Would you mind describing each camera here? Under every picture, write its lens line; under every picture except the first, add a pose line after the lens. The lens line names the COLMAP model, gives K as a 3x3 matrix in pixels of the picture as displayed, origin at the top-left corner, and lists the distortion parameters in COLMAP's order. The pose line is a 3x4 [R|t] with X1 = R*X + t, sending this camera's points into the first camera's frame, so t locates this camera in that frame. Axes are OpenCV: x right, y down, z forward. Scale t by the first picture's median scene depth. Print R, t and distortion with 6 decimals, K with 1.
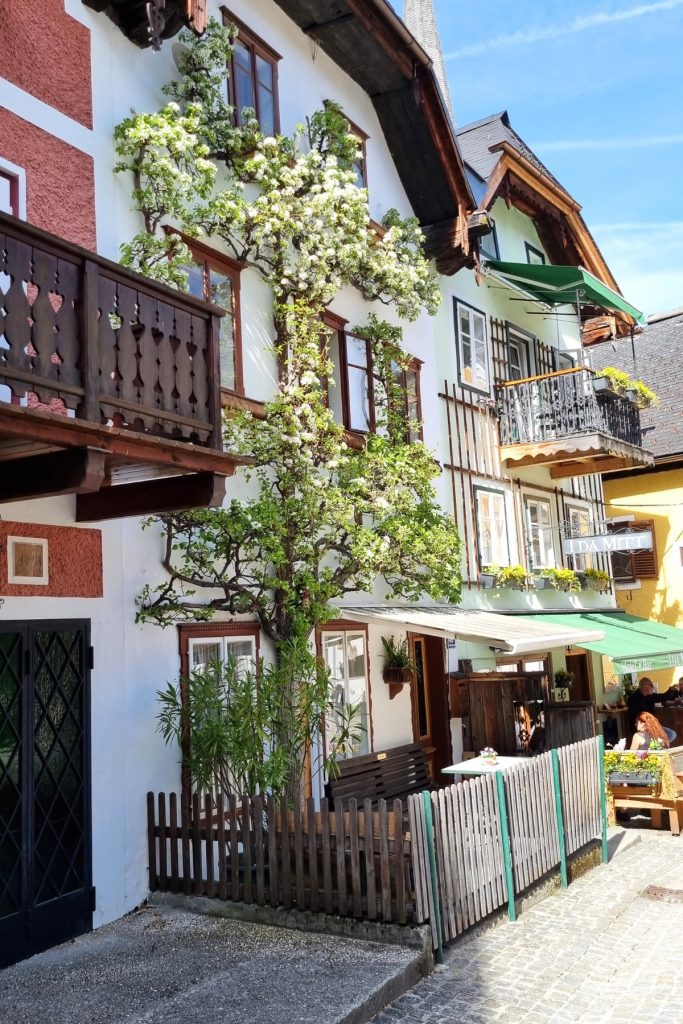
lens RADIAL K [[873.4, 0, 341.5], [0, 873.4, 512.0], [0, 0, 1]] dist [0.042200, 0.002622]
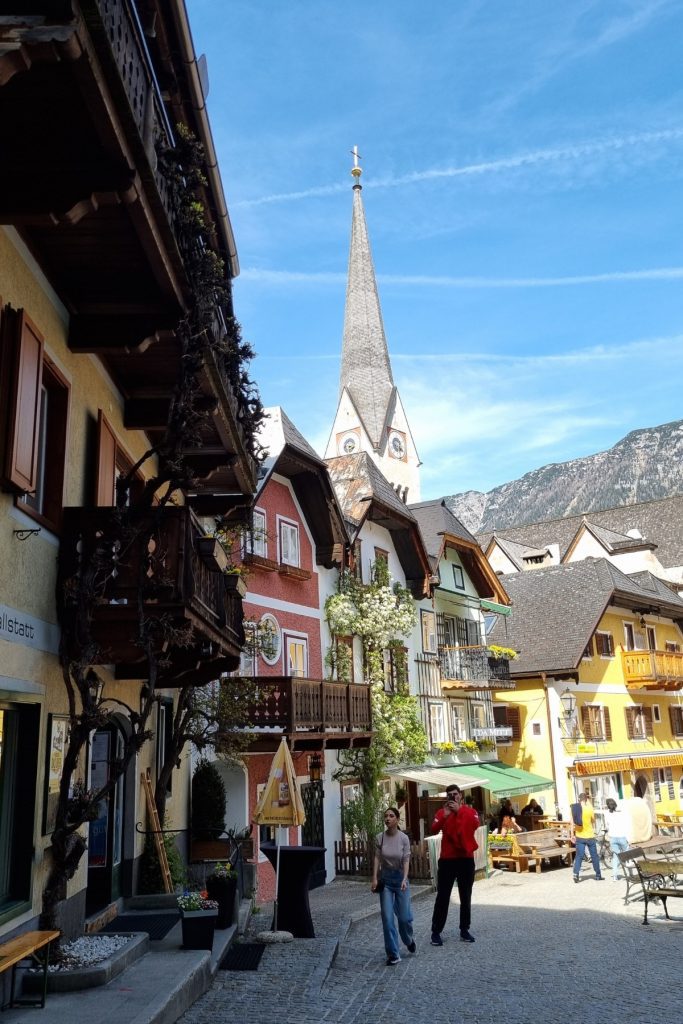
lens RADIAL K [[873.4, 0, 341.5], [0, 873.4, 512.0], [0, 0, 1]] dist [0.042200, 0.002622]
pose [[0.993422, 0.044463, 0.105530, -0.301394], [-0.031679, 0.992284, -0.119869, -0.229290], [-0.110046, 0.115738, 0.987165, -1.104513]]
